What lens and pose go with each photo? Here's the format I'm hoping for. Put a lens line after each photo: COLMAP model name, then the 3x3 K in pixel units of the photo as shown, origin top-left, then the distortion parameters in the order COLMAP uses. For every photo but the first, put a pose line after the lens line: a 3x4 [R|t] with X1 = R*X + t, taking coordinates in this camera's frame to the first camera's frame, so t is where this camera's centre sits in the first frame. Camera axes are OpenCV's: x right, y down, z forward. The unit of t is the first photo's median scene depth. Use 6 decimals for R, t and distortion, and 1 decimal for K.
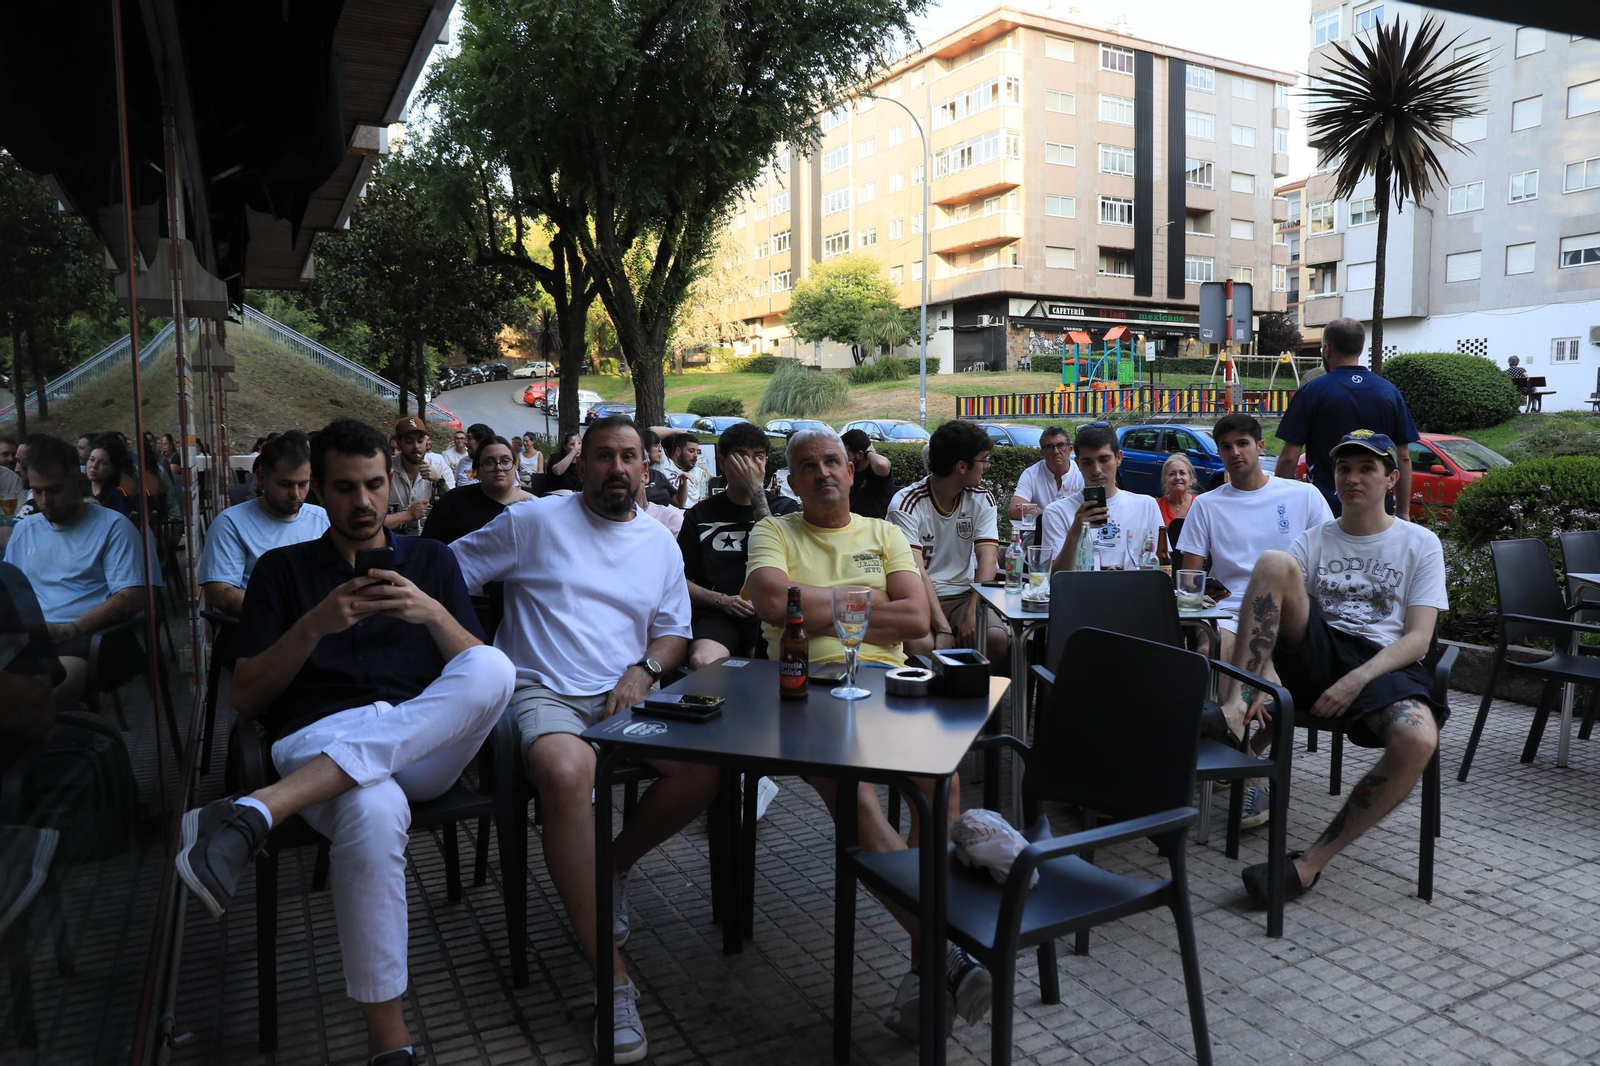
lens RADIAL K [[1116.0, 0, 790.8], [0, 1116.0, 538.9], [0, 0, 1]] dist [-0.090259, 0.070424]
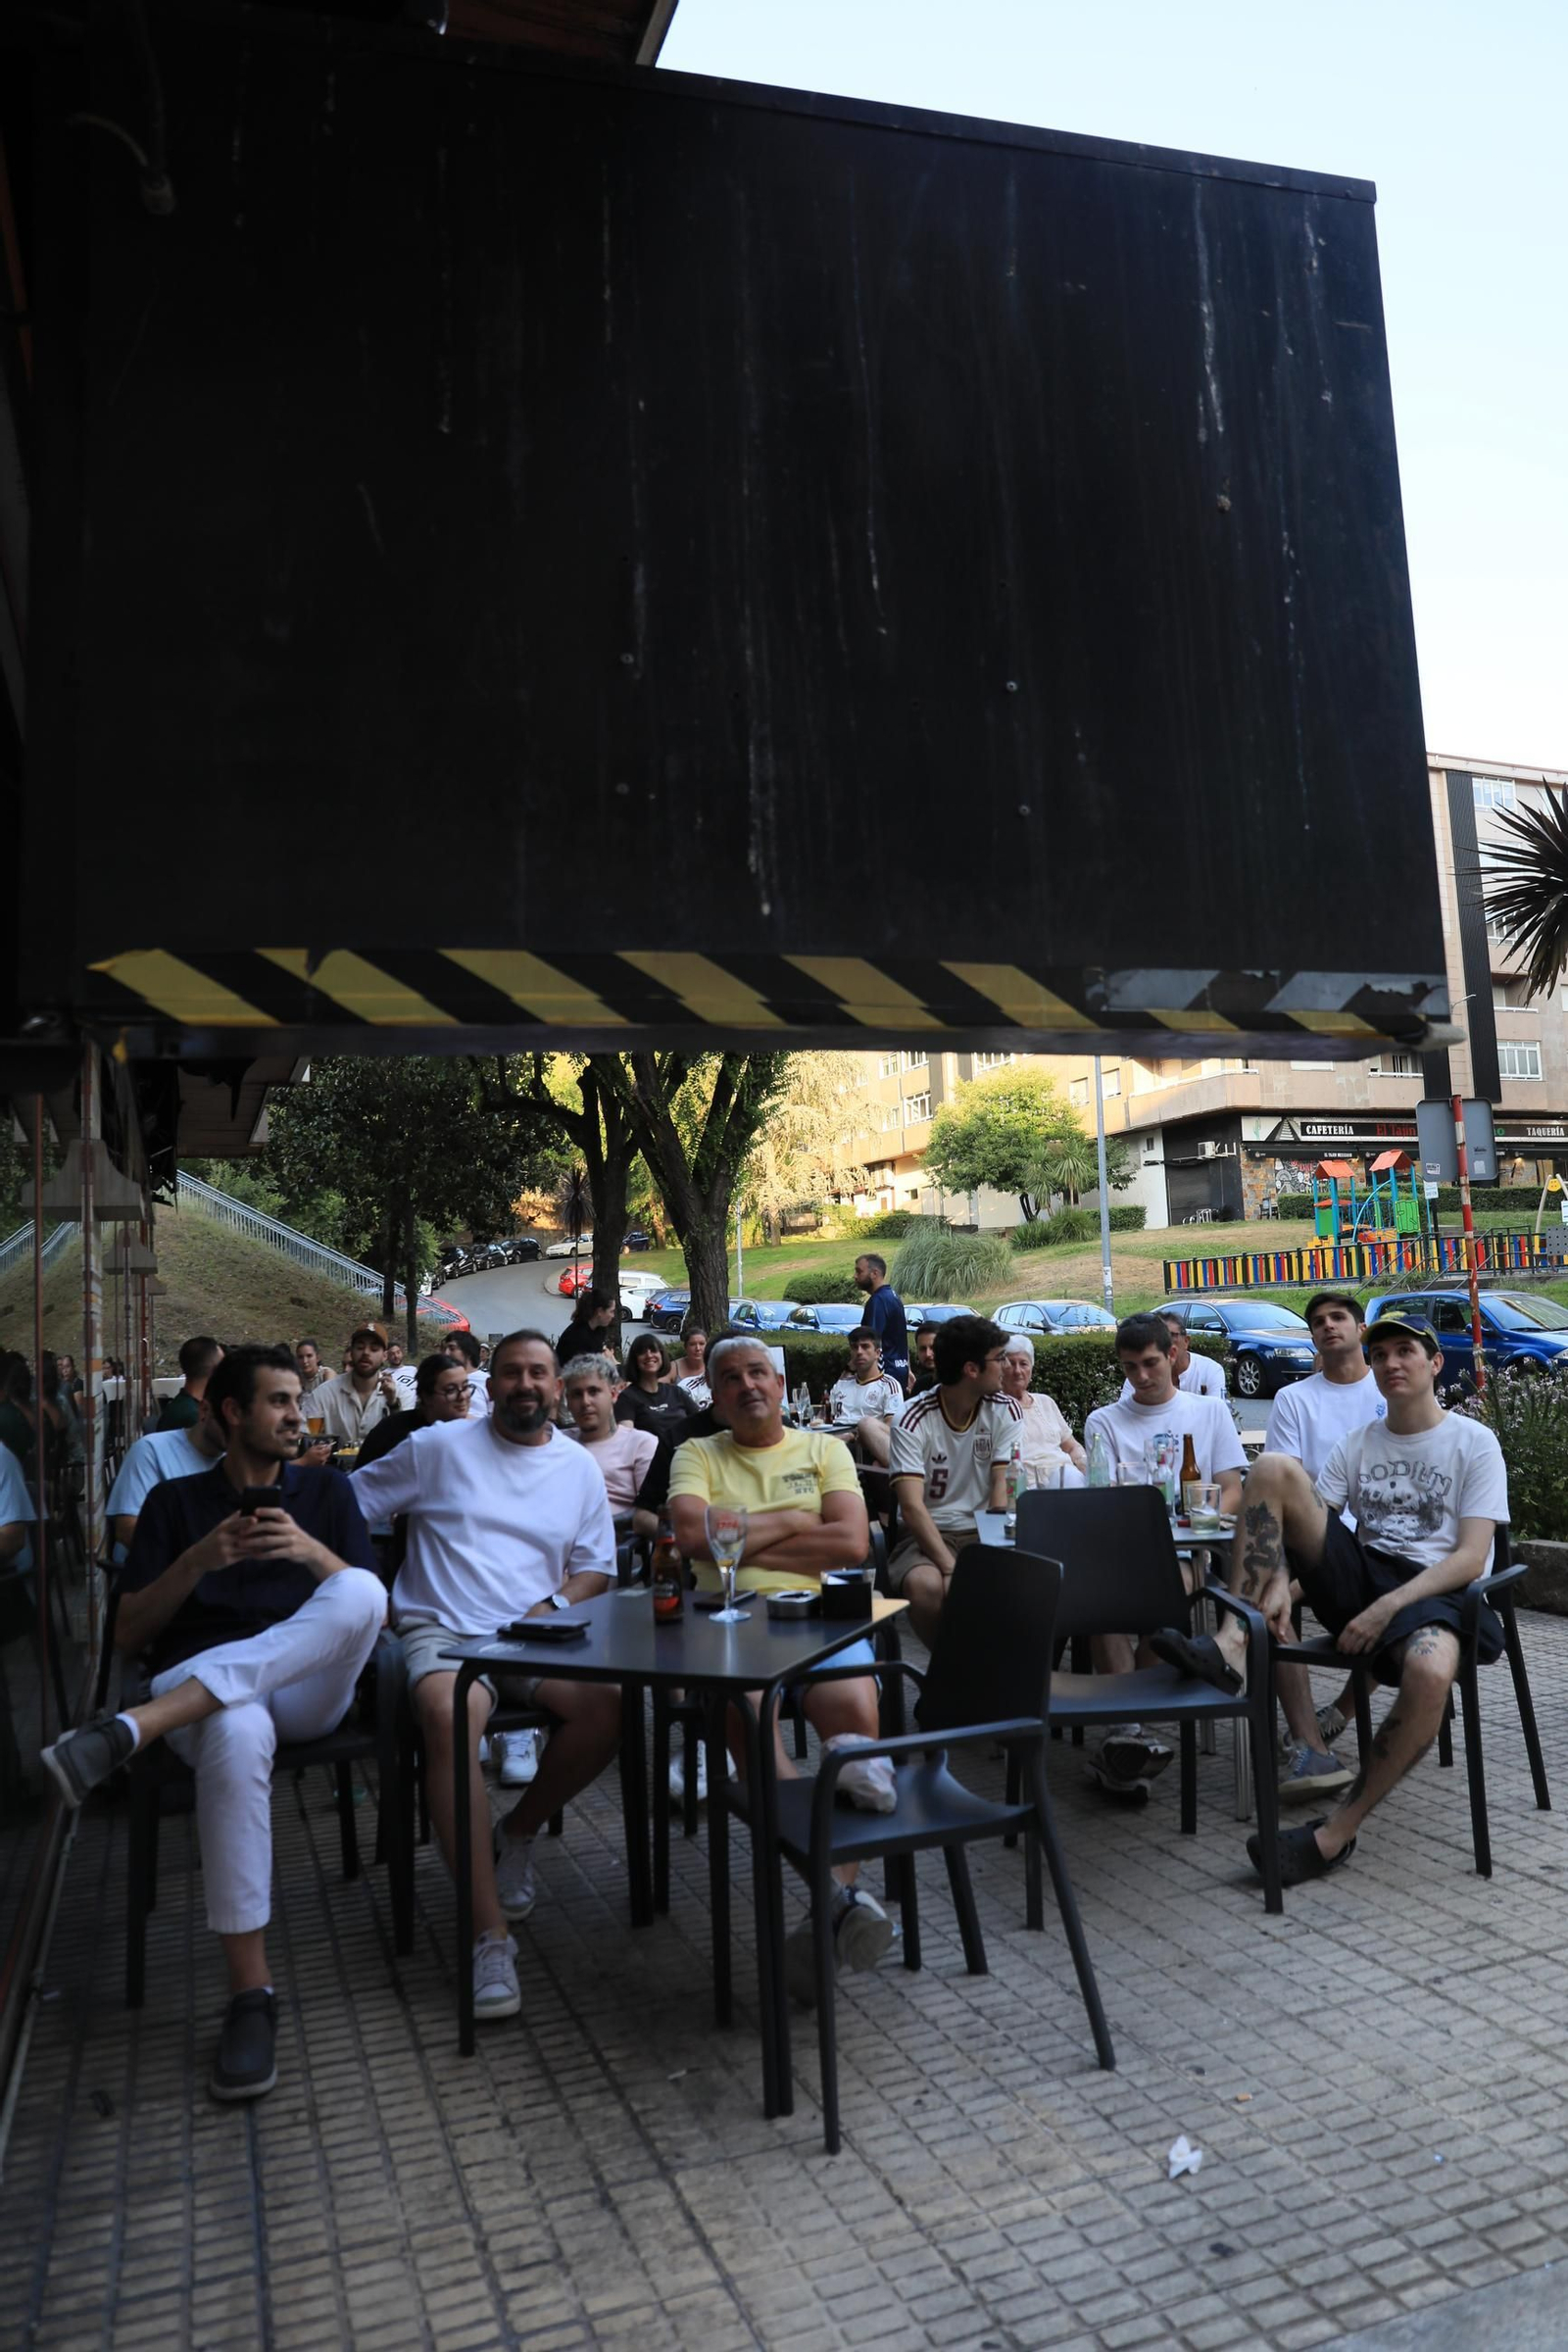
lens RADIAL K [[1640.6, 0, 787.8], [0, 1640.6, 1187.1], [0, 0, 1]] dist [-0.090259, 0.070424]
pose [[0.993849, -0.044642, -0.101351, 0.150703], [0.026029, 0.983678, -0.178044, 0.014892], [0.107645, 0.174311, 0.978789, -0.249716]]
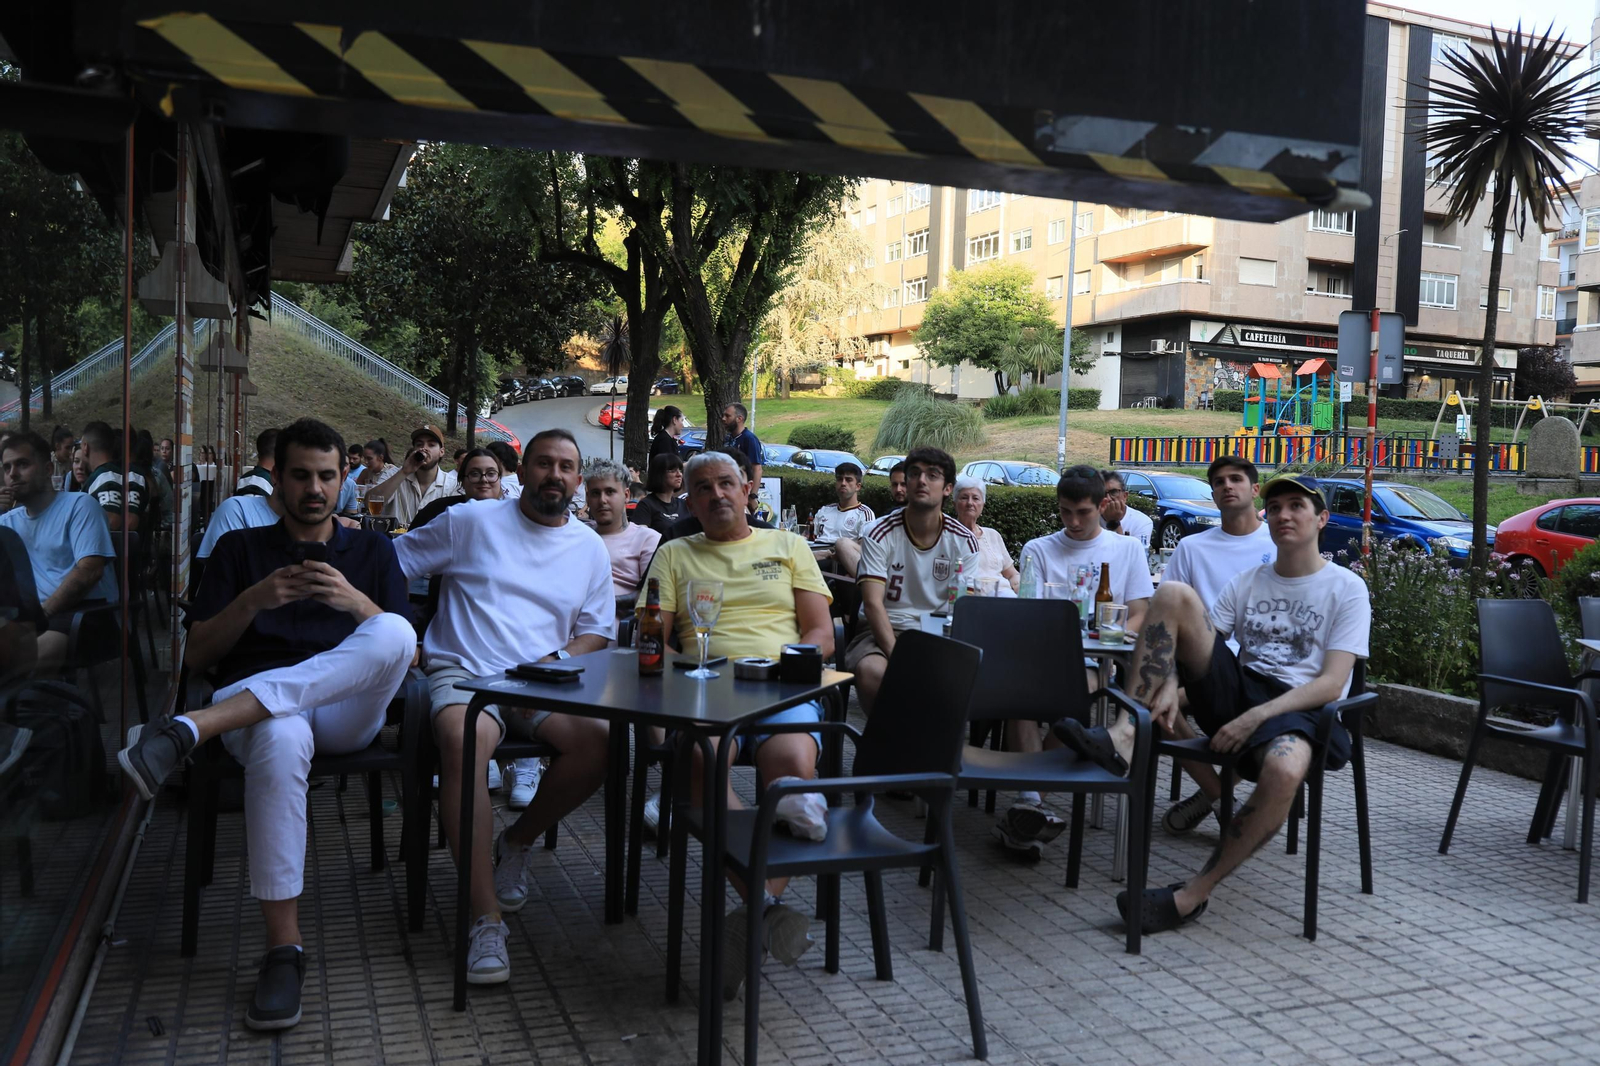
lens RADIAL K [[1385.9, 0, 802.2], [0, 1385.9, 538.0], [0, 0, 1]] dist [-0.042489, 0.049454]
pose [[0.994398, 0.047043, -0.094659, 0.163311], [-0.051554, 0.997620, -0.045793, 0.033451], [0.092280, 0.050416, 0.994456, -0.237828]]
